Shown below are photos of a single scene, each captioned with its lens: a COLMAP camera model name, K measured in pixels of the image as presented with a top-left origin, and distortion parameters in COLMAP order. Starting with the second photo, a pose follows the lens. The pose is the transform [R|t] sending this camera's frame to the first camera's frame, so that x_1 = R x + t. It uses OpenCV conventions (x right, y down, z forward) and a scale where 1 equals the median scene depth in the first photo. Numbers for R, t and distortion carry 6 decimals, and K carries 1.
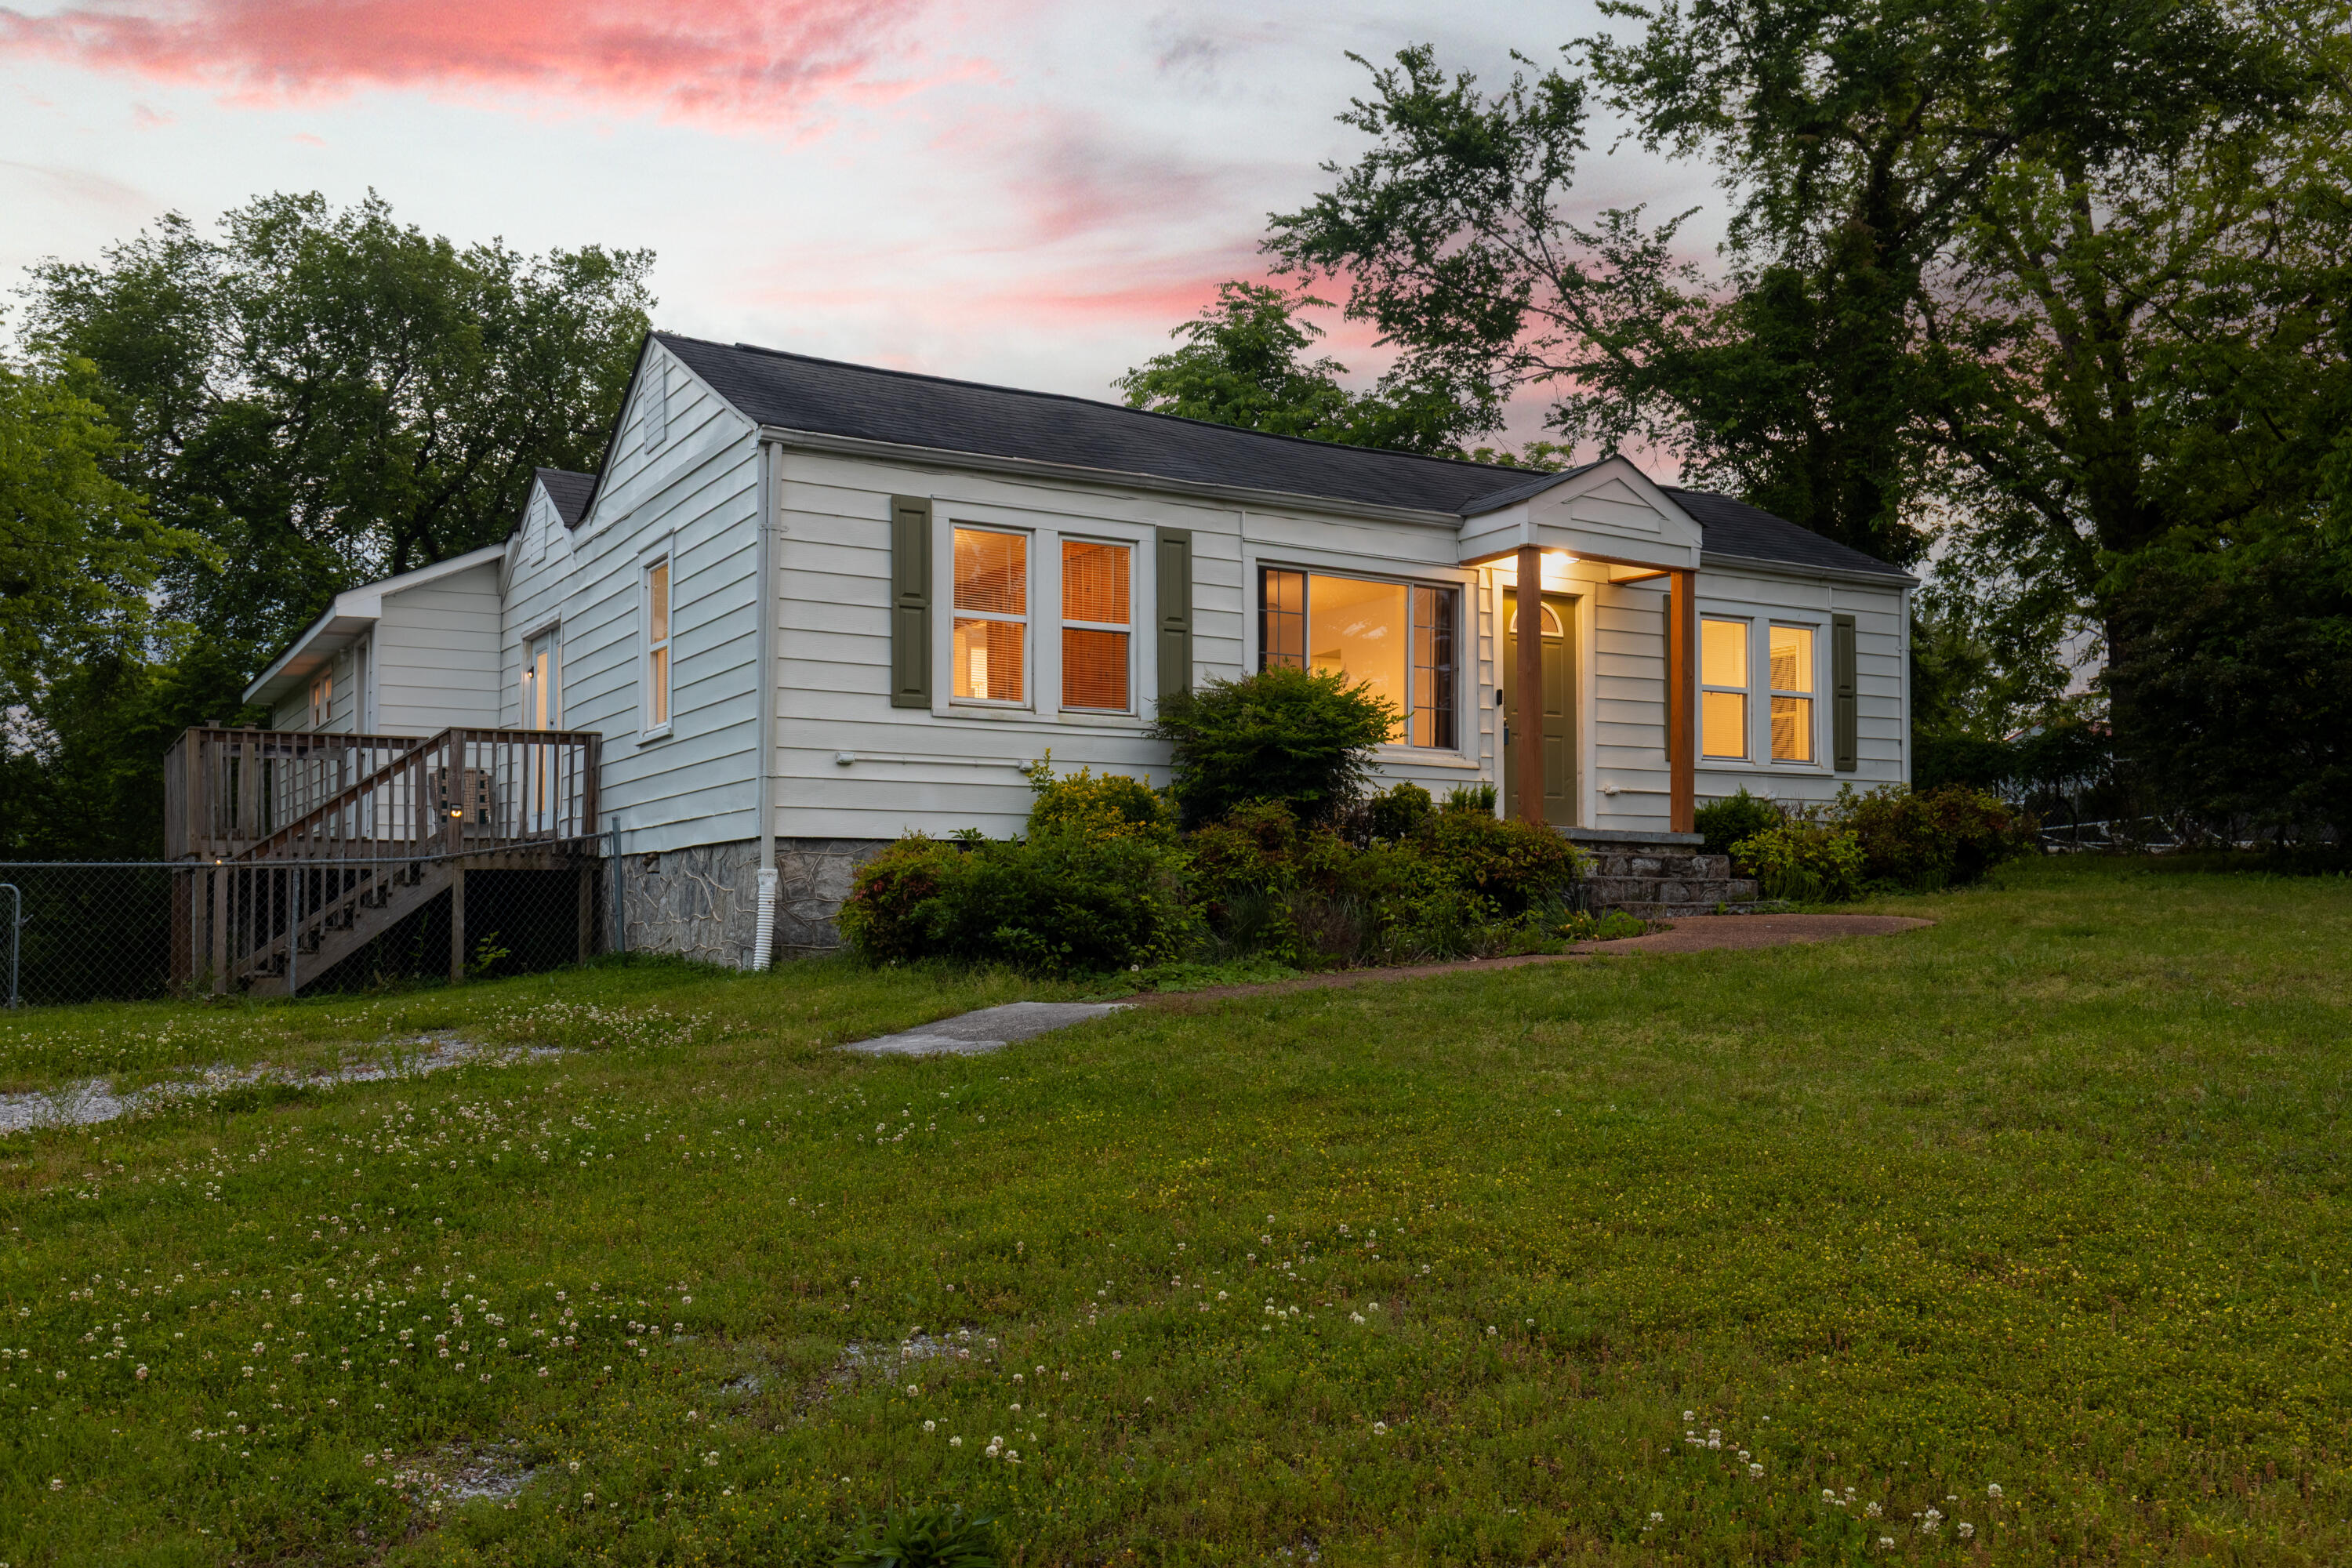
lens RADIAL K [[1958.1, 0, 1149.8], [0, 1958.1, 847.2], [0, 0, 1]] dist [-0.000025, 0.004464]
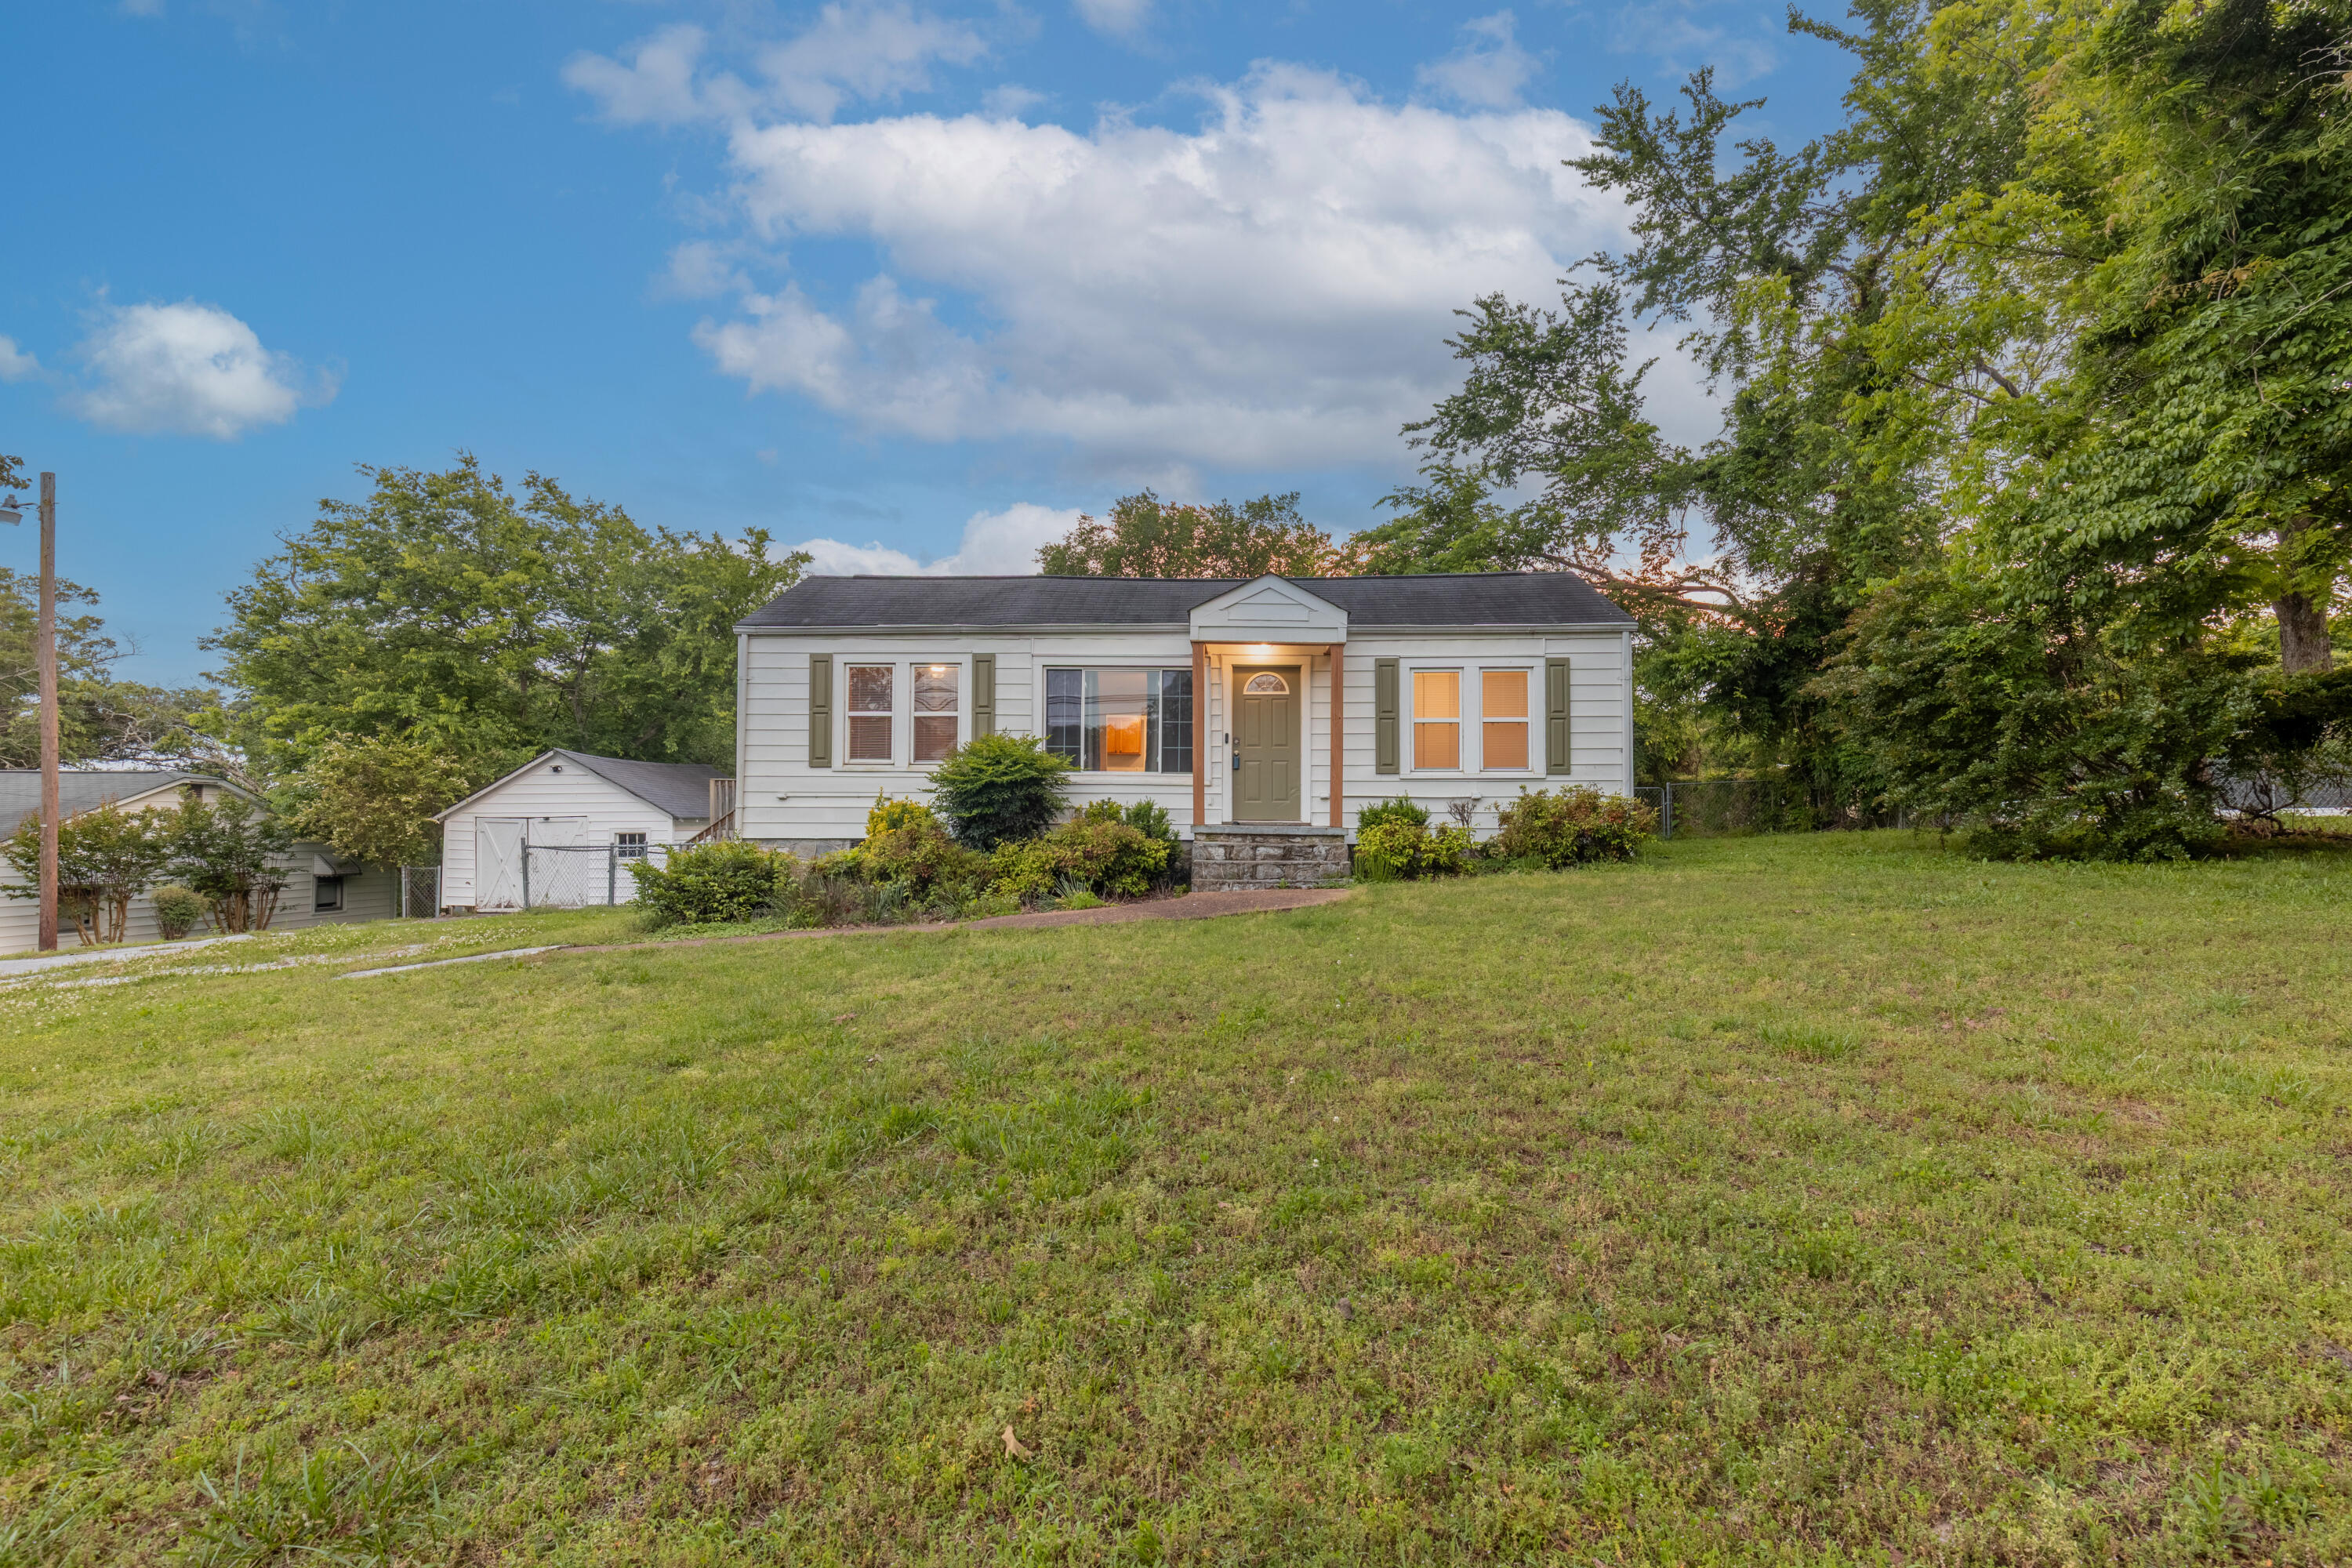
lens RADIAL K [[1052.4, 0, 1180.7], [0, 1052.4, 784.1], [0, 0, 1]] dist [0.008659, -0.001475]
pose [[0.840252, -0.021951, -0.541752, 0.624775], [0.015523, 0.999744, -0.016432, -0.029229], [0.541974, 0.005397, 0.840378, 0.304732]]
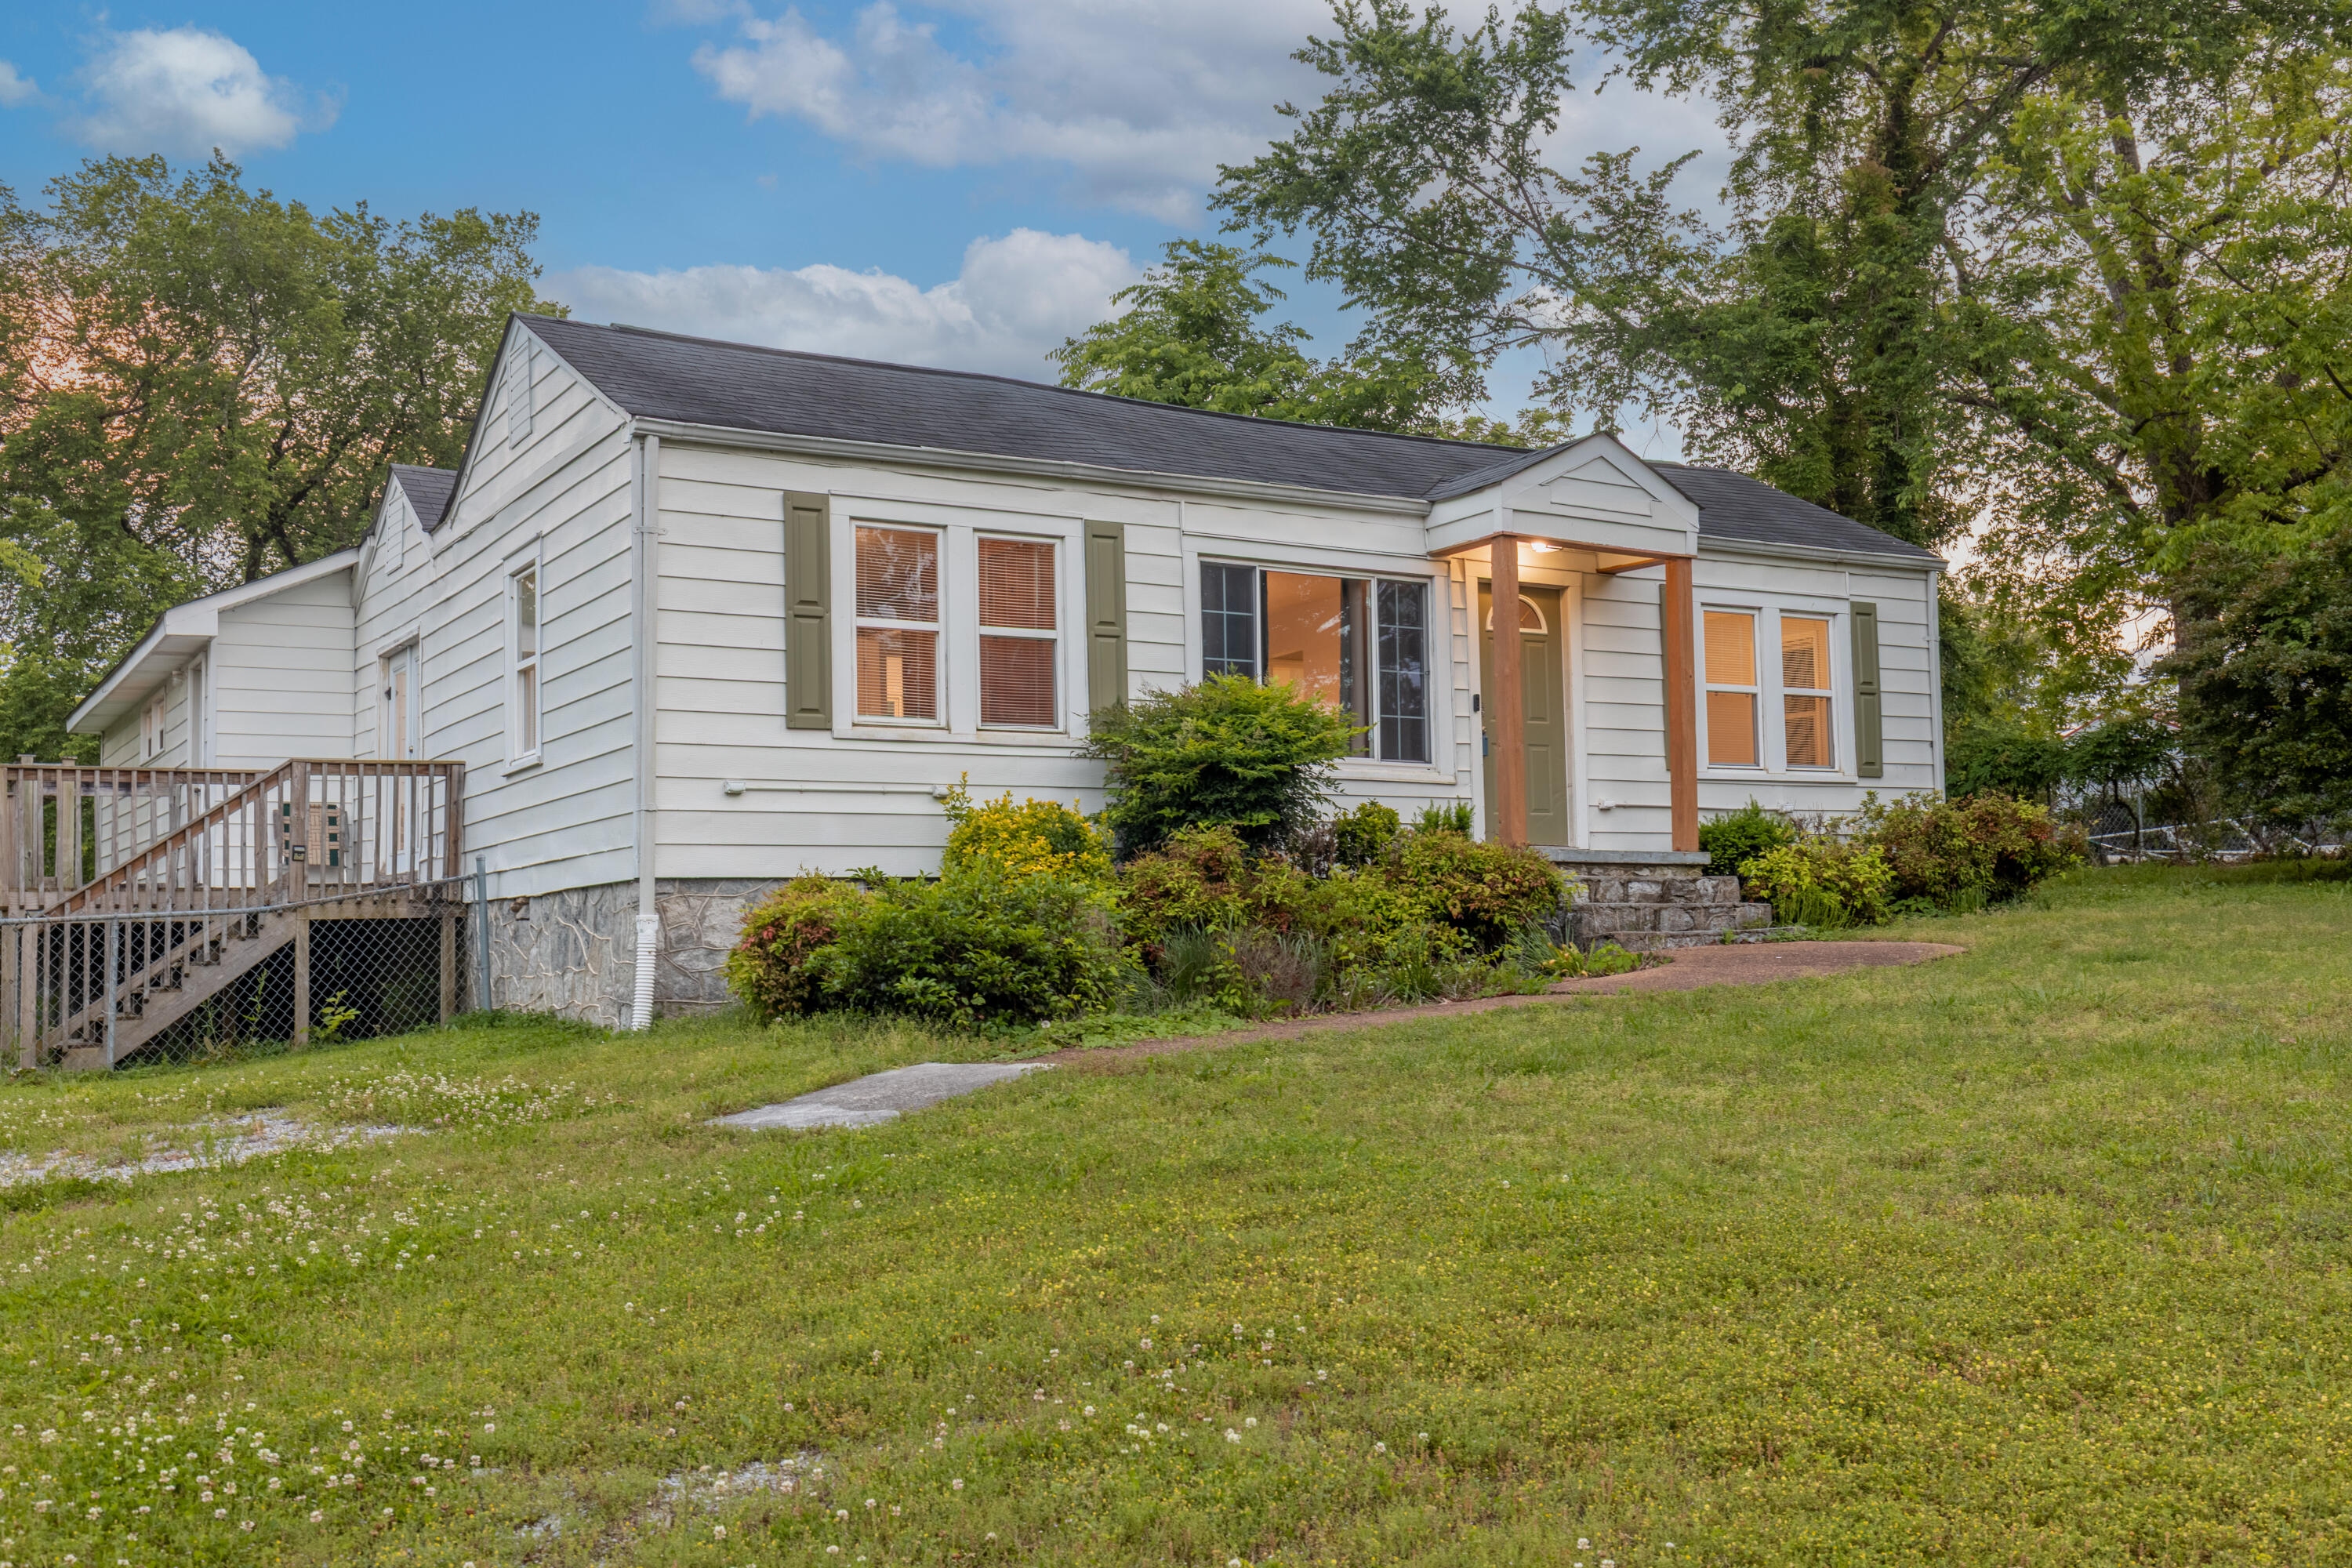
lens RADIAL K [[2216.9, 0, 1136.8], [0, 2216.9, 785.7], [0, 0, 1]] dist [0.005614, 0.000000]
pose [[0.999772, -0.018824, 0.010048, 0.014194], [0.019191, 0.999100, -0.037838, -0.004105], [-0.009327, 0.038022, 0.999233, -0.003939]]
